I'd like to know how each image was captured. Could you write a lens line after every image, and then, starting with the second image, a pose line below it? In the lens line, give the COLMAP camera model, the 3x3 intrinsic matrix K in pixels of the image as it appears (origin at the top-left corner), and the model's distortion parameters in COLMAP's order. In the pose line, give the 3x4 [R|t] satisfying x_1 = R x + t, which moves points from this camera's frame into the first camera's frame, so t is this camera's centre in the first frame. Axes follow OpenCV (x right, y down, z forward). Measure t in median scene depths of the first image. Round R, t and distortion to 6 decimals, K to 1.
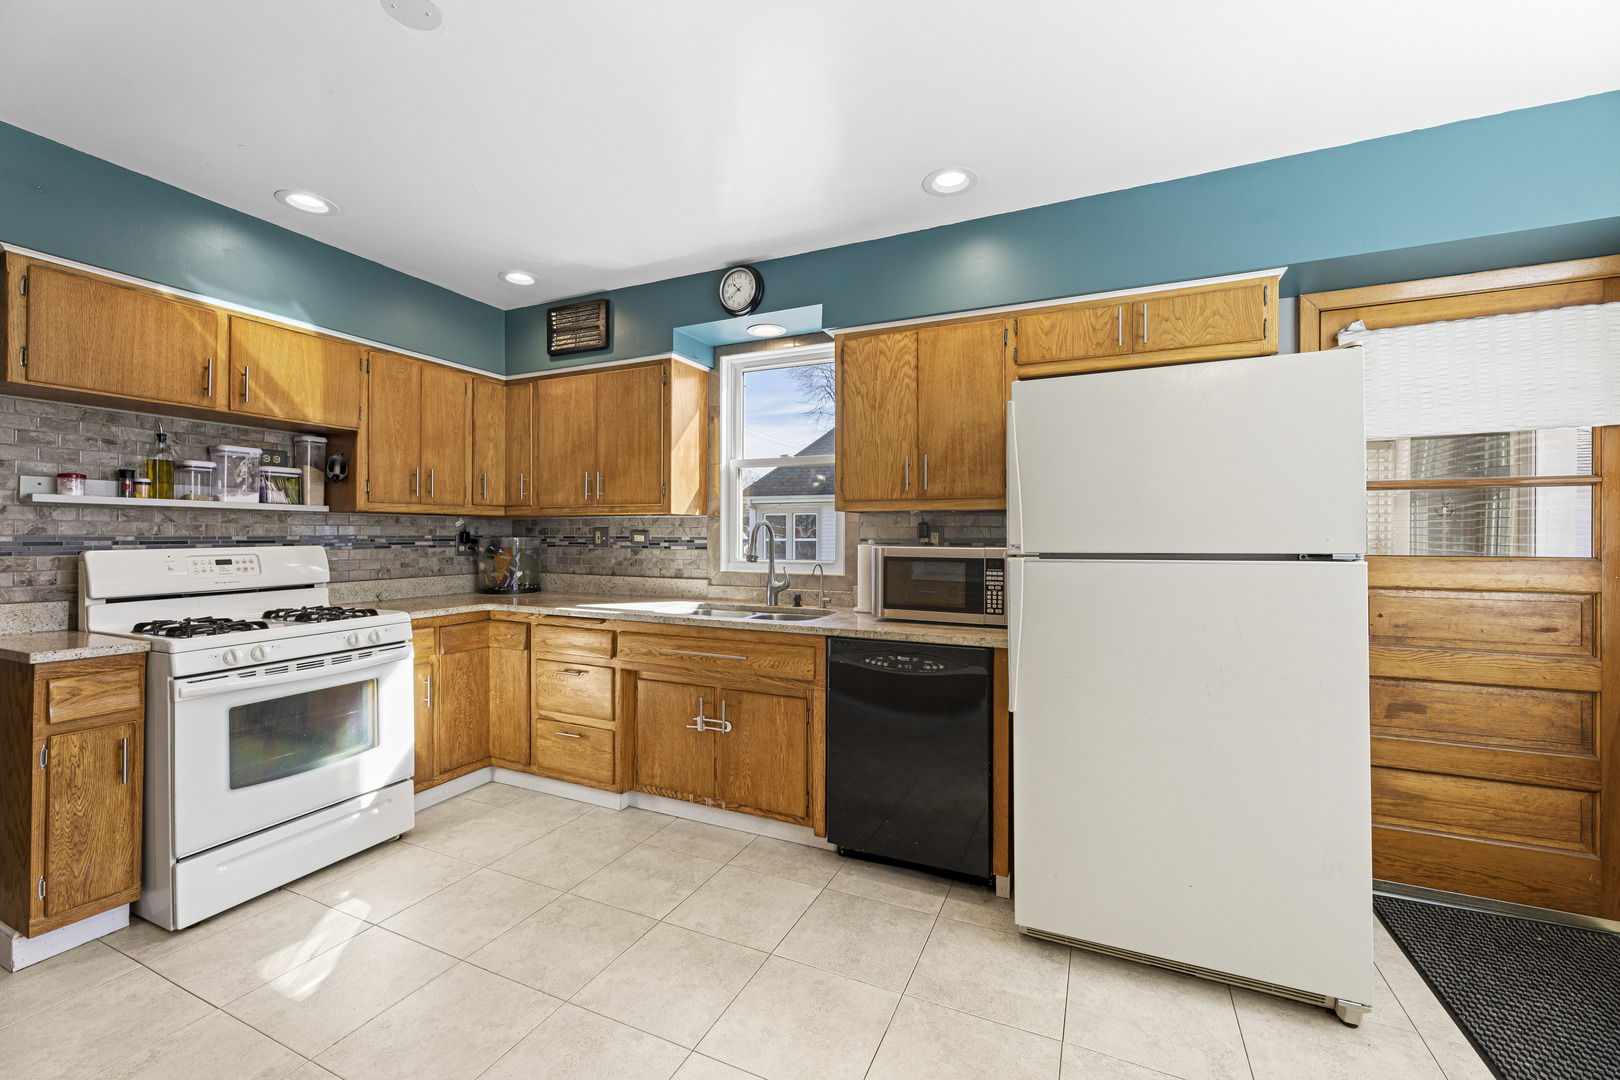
lens RADIAL K [[643.1, 0, 799.1], [0, 643.1, 532.4], [0, 0, 1]] dist [-0.001475, -0.000346]
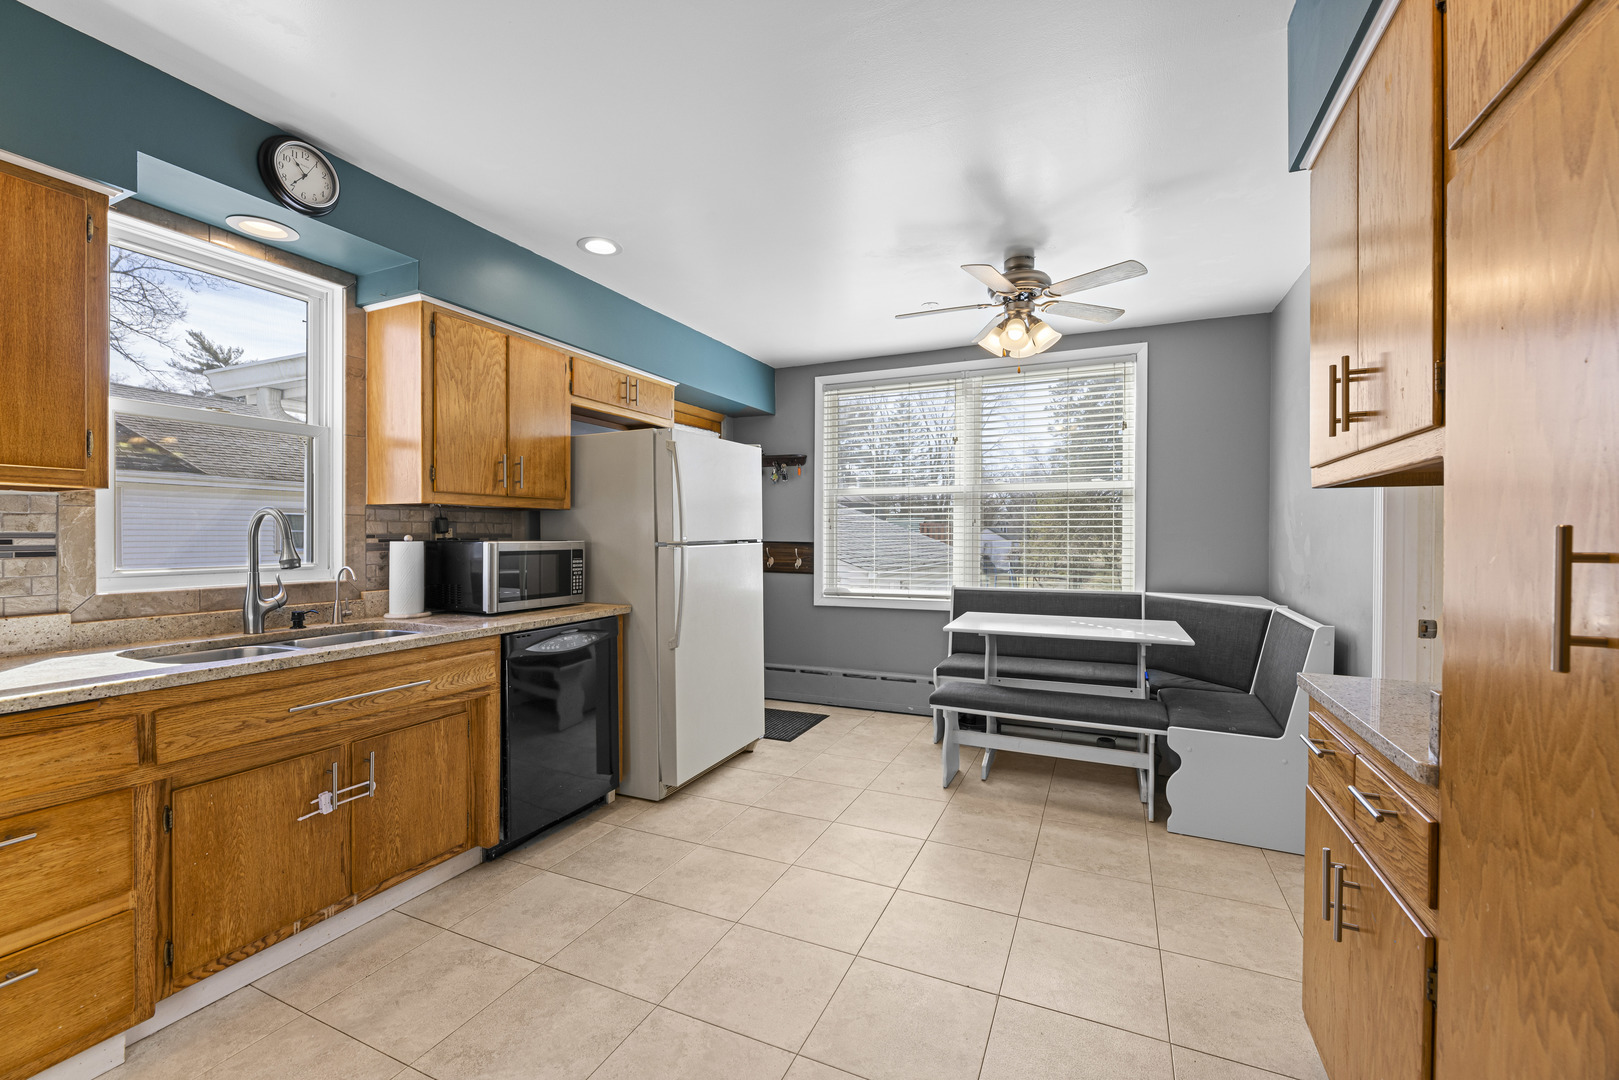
lens RADIAL K [[676.5, 0, 794.3], [0, 676.5, 537.7], [0, 0, 1]] dist [-0.005083, 0.000335]
pose [[0.009104, -0.007892, 0.999927, -0.901532], [-0.004398, 0.999959, 0.007932, 0.005120], [-0.999949, -0.004470, 0.009069, 0.511170]]
